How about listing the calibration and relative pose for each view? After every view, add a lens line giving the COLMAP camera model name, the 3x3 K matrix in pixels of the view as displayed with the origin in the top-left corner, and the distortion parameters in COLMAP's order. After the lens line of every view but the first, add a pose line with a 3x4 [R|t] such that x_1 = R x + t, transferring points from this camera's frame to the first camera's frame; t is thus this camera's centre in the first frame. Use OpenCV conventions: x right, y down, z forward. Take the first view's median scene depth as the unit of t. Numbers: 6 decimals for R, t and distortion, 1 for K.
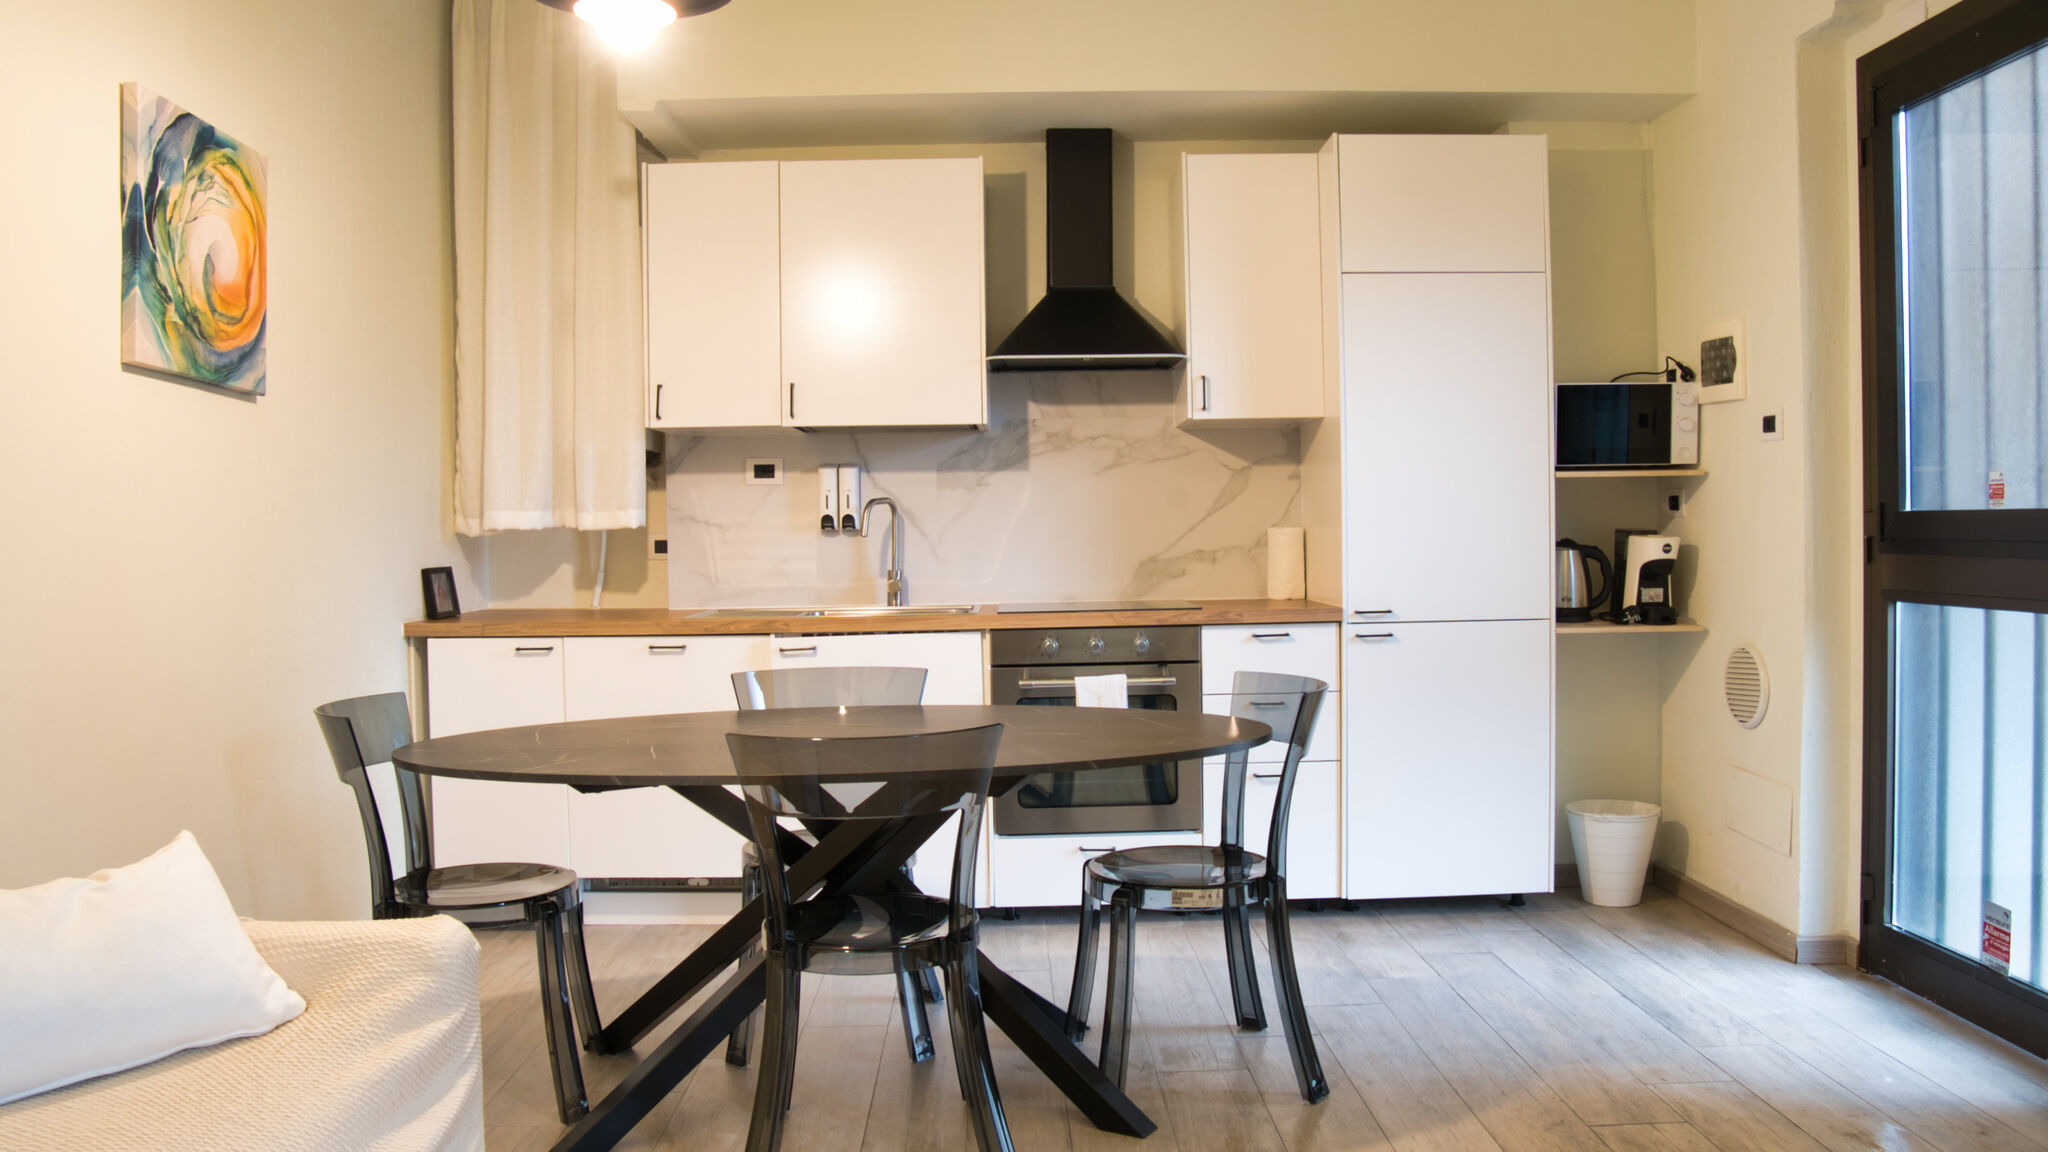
lens RADIAL K [[1507.2, 0, 1056.0], [0, 1507.2, 554.2], [0, 0, 1]] dist [-0.145493, 0.119510]
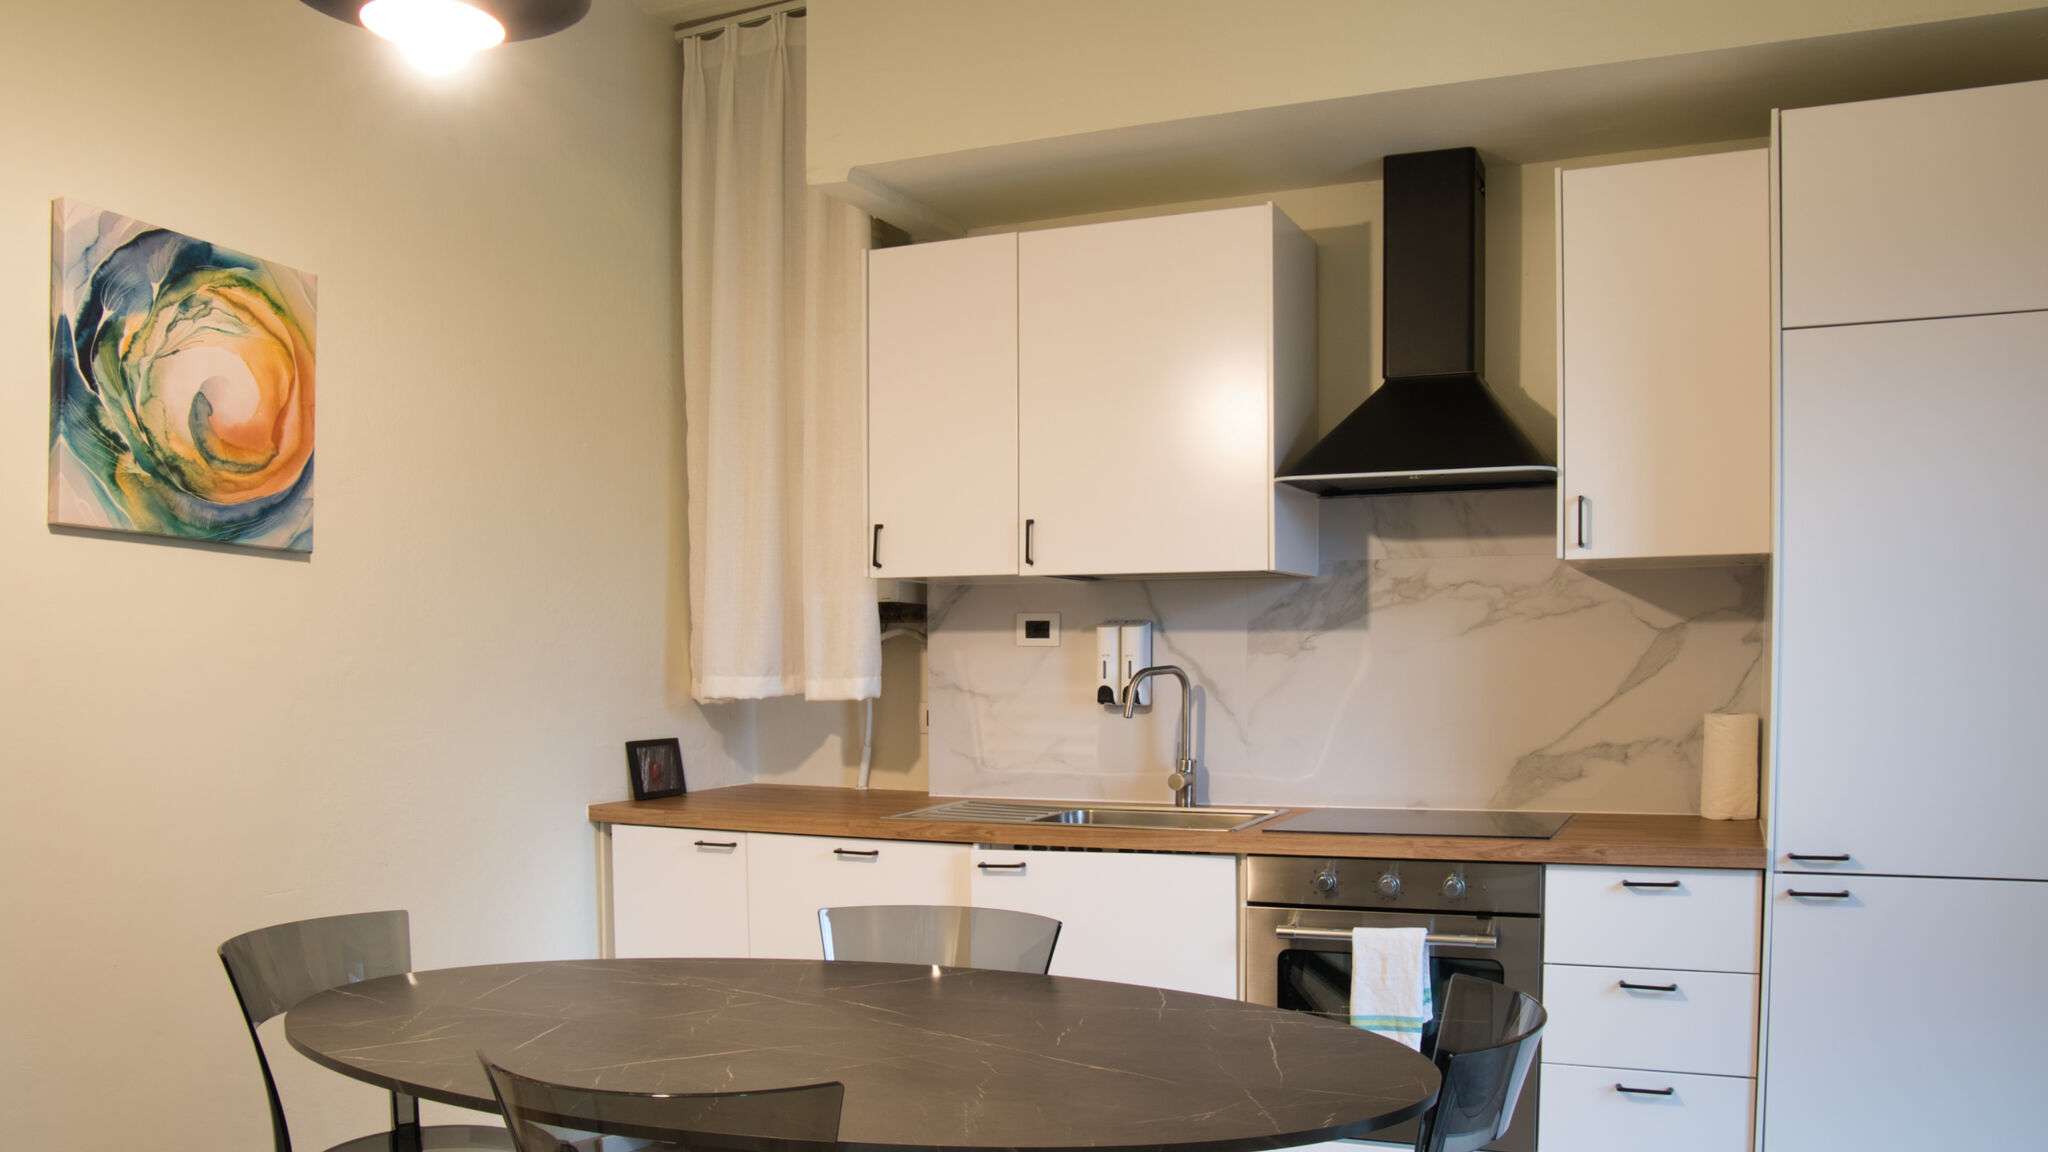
lens RADIAL K [[1600.8, 0, 1065.7], [0, 1600.8, 735.8], [0, 0, 1]] dist [-0.096246, 0.059572]
pose [[0.912773, 0.029186, -0.407423, 0.189155], [-0.017531, 0.999324, 0.032313, -0.029780], [0.408091, -0.022352, 0.912668, 0.254767]]
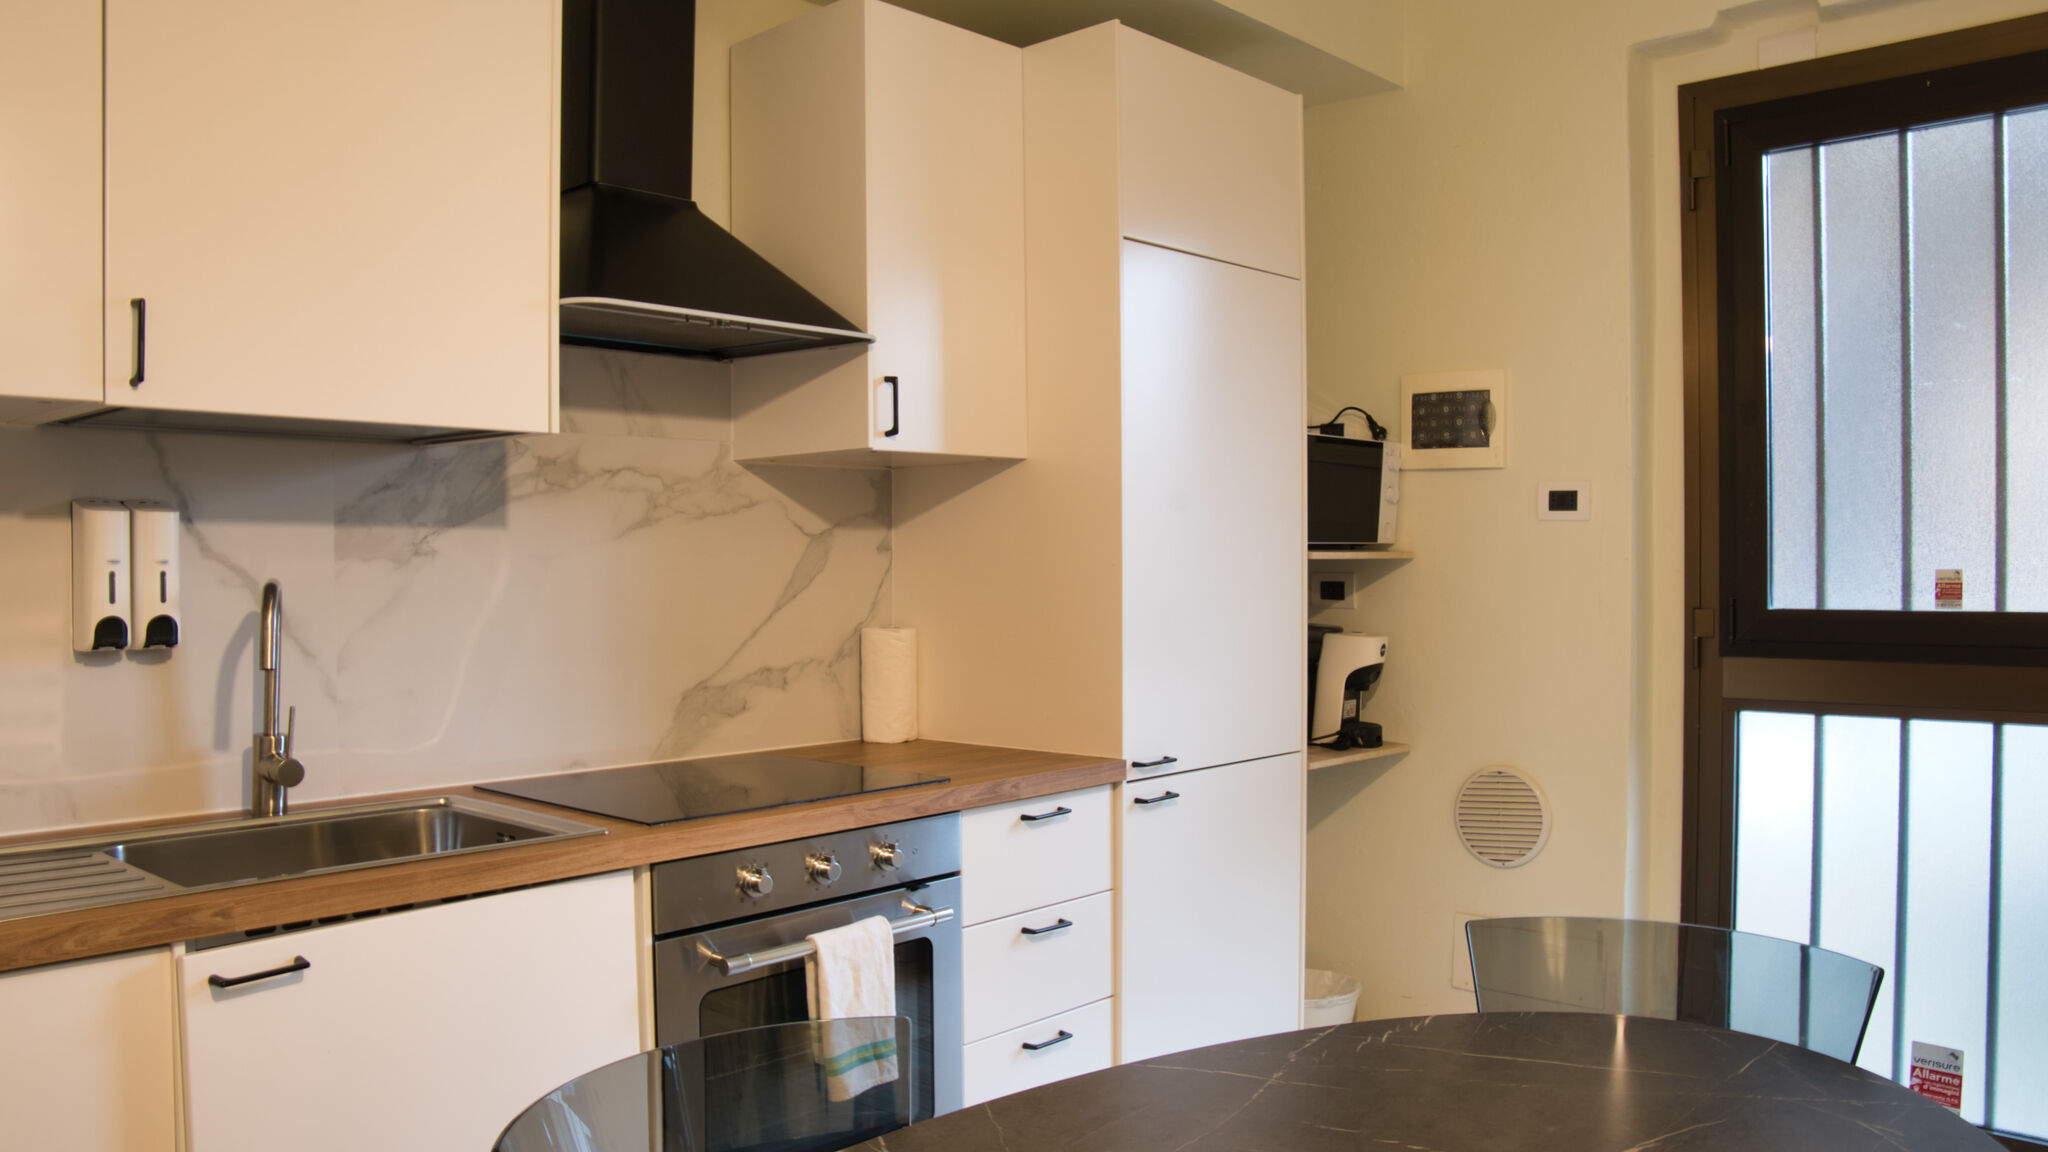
lens RADIAL K [[1528.1, 0, 1035.2], [0, 1528.1, 581.5], [0, 0, 1]] dist [-0.144441, 0.110134]
pose [[0.695780, 0.004032, 0.718244, -0.301688], [0.010141, 0.999829, -0.015437, -0.030298], [-0.718184, 0.018025, 0.695620, 0.571156]]
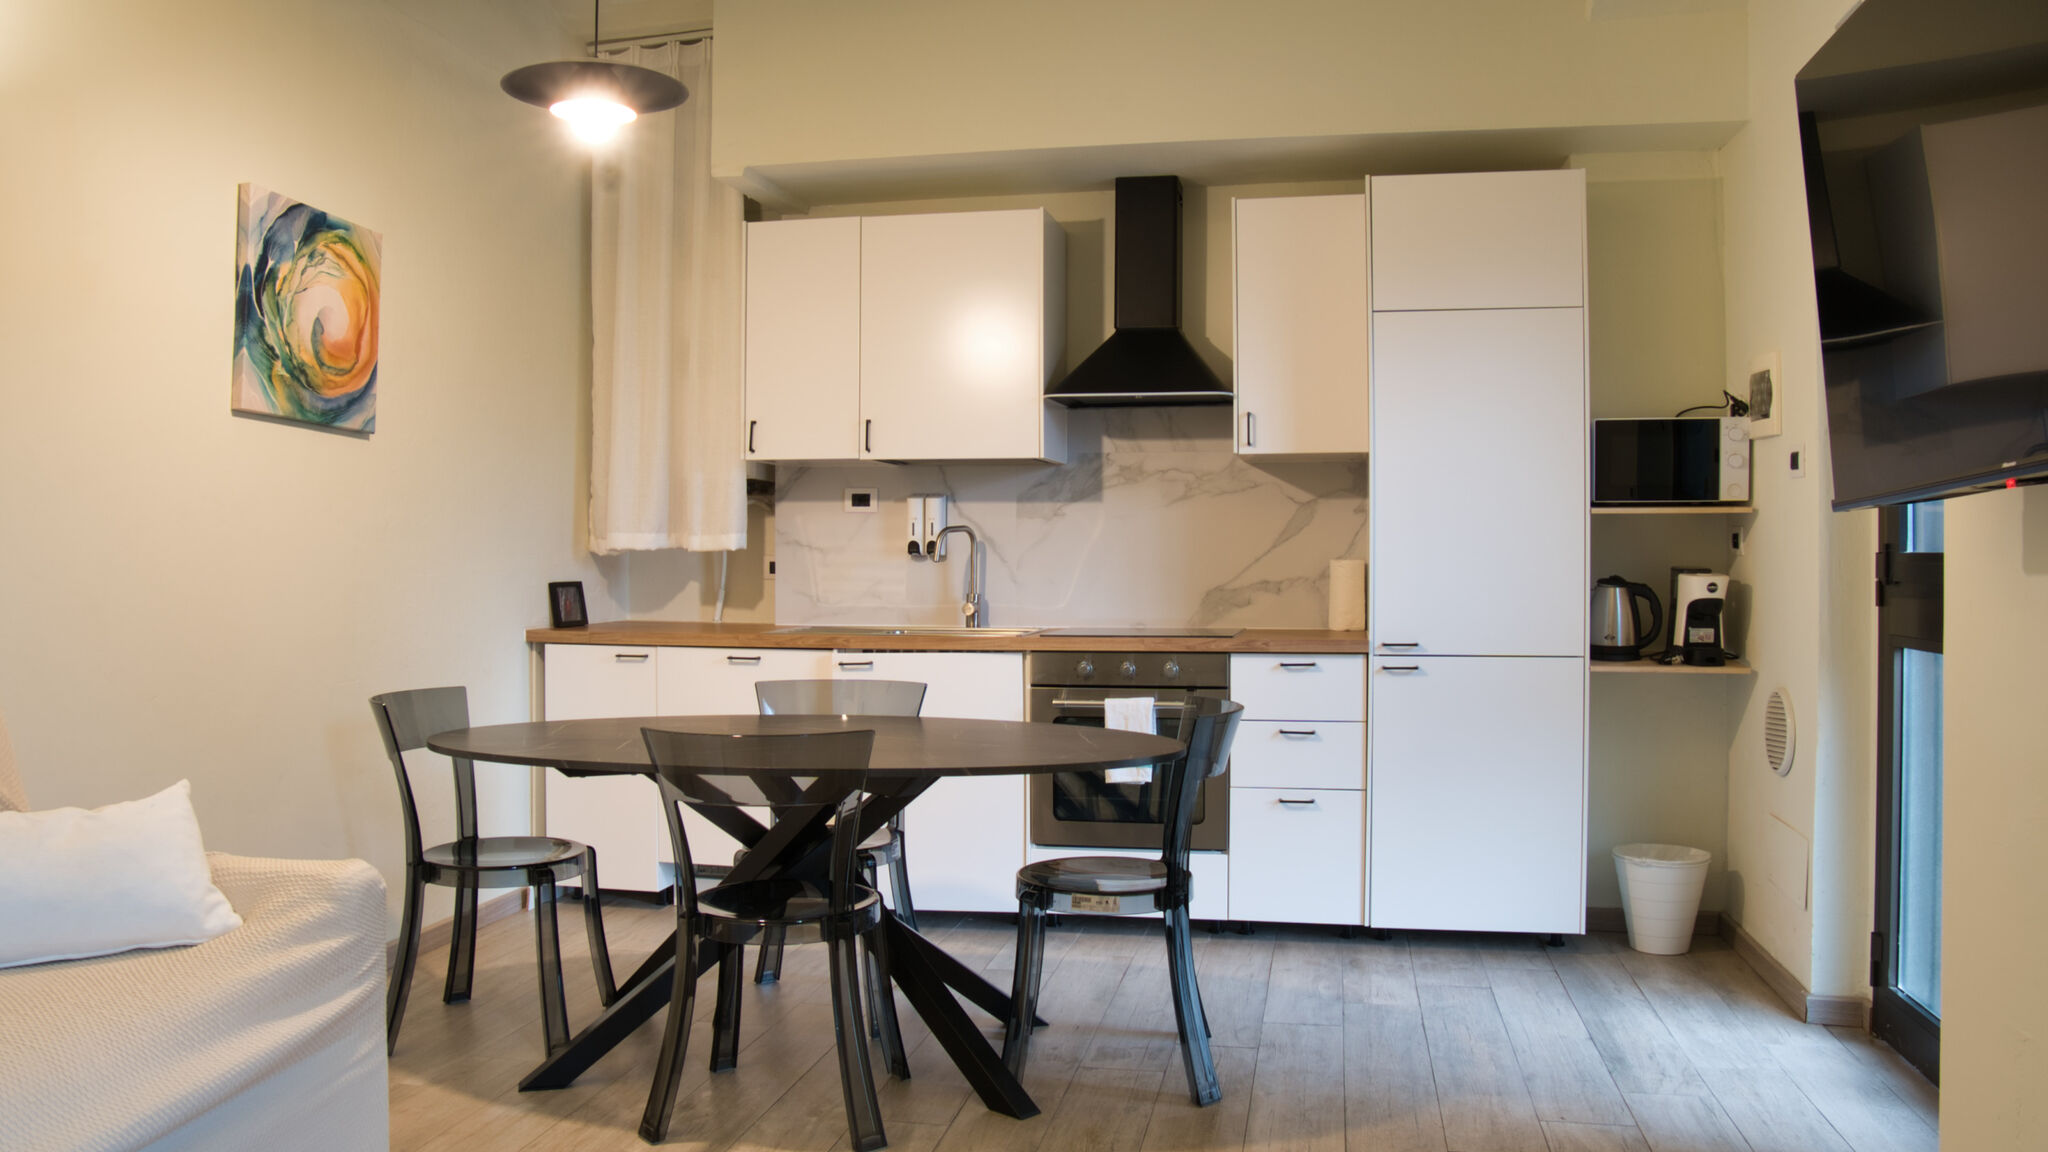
lens RADIAL K [[1507.2, 0, 1056.0], [0, 1507.2, 554.2], [0, 0, 1]] dist [-0.145493, 0.119510]
pose [[0.977433, 0.016175, -0.210625, 0.196041], [-0.019880, 0.999682, -0.015484, -0.002328], [0.210308, 0.019322, 0.977444, -0.040574]]
